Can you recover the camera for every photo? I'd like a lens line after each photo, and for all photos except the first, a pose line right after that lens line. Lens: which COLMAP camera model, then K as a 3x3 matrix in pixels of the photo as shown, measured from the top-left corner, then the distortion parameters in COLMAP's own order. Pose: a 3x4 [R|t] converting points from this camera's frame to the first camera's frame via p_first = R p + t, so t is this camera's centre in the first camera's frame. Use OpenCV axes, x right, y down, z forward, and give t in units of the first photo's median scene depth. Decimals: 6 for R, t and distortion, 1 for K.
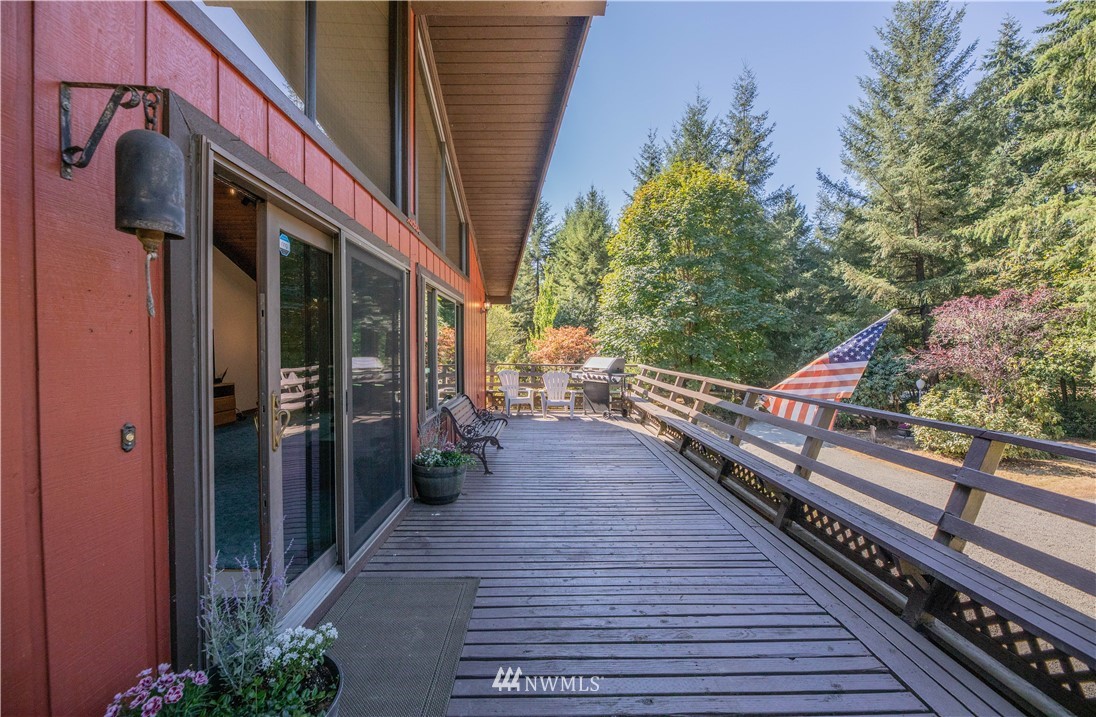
lens RADIAL K [[455.5, 0, 548.0], [0, 455.5, 358.5], [0, 0, 1]] dist [-0.002556, -0.000767]
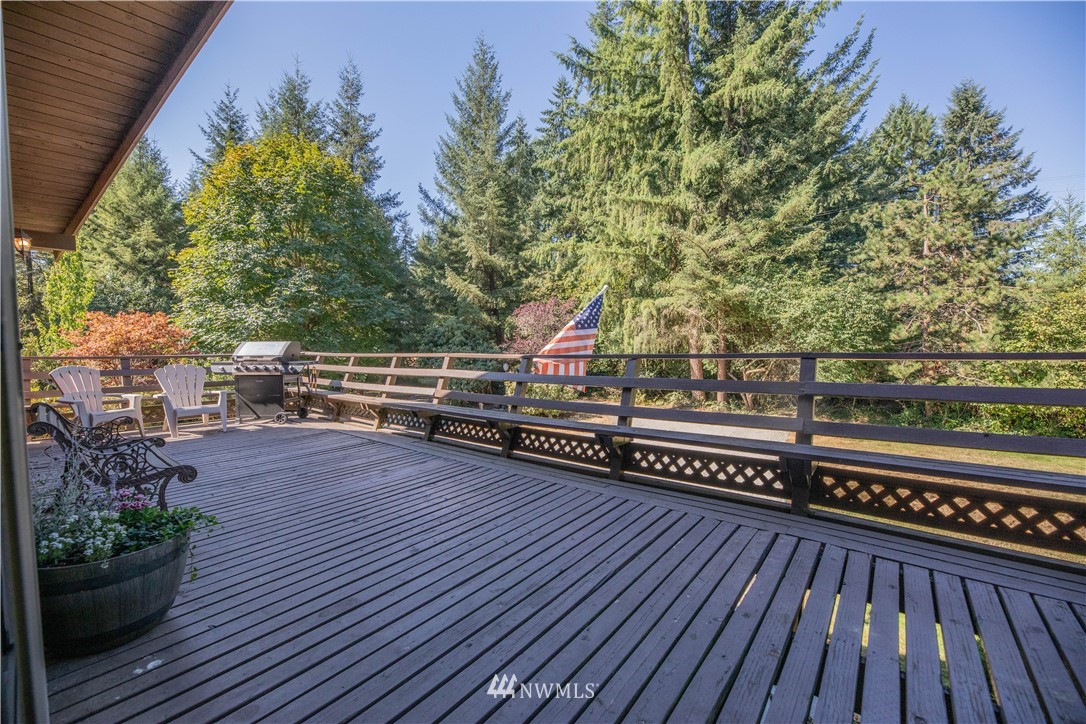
lens RADIAL K [[436.6, 0, 543.0], [0, 436.6, 362.0], [0, 0, 1]] dist [-0.004512, -0.000056]
pose [[0.644918, -0.044368, 0.762963, -0.058443], [0.041208, 0.998880, 0.023255, 0.014595], [-0.763140, 0.016443, 0.646024, 0.091574]]
